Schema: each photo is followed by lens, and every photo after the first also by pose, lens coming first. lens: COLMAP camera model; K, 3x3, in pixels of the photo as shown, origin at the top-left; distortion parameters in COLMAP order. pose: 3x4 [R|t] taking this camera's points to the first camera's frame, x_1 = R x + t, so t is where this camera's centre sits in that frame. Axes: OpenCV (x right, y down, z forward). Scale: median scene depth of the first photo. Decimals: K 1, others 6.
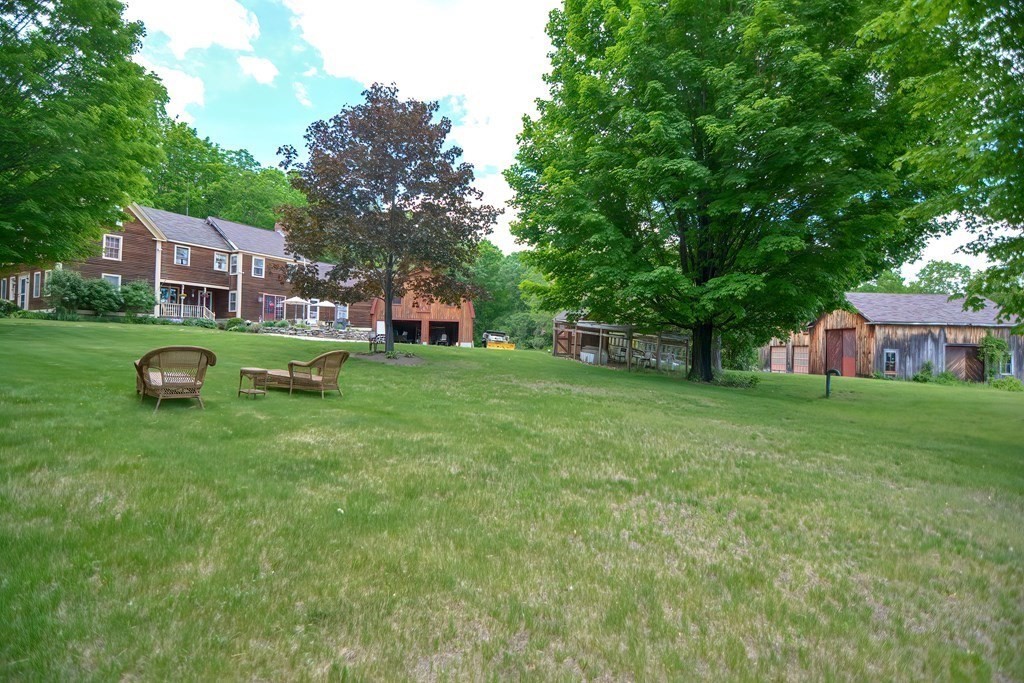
lens RADIAL K [[493.6, 0, 504.5], [0, 493.6, 337.4], [0, 0, 1]] dist [-0.007479, -0.008113]
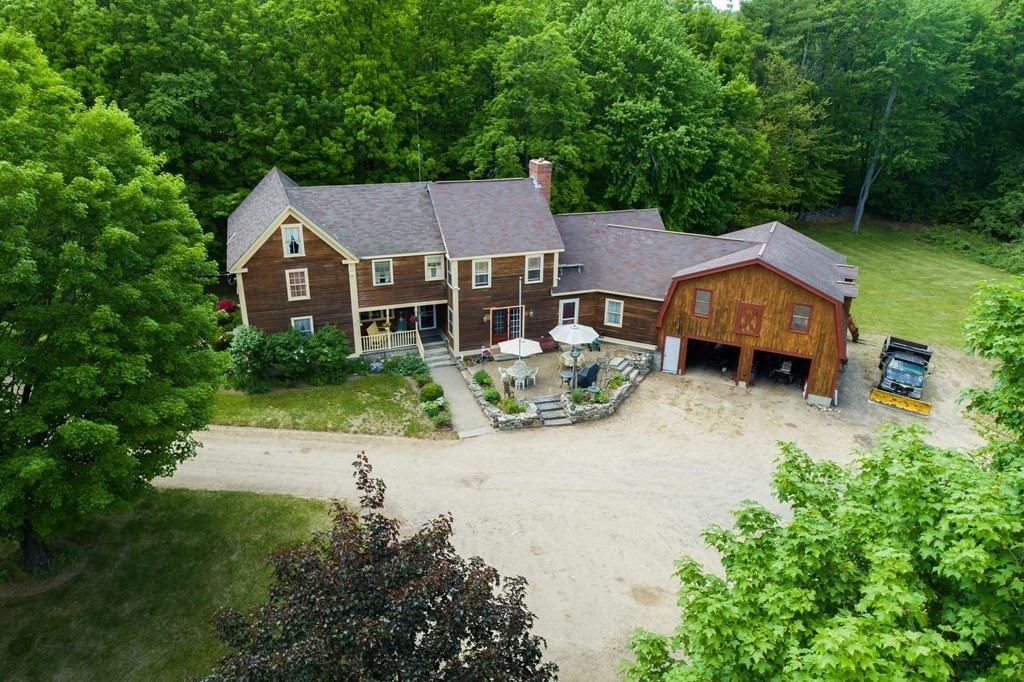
lens RADIAL K [[689.7, 0, 517.0], [0, 689.7, 332.7], [0, 0, 1]] dist [-0.003727, 0.017639]
pose [[0.785922, 0.227500, -0.574953, 0.103080], [0.013529, 0.923304, 0.383831, -0.446219], [0.618178, -0.309439, 0.722567, 0.335354]]
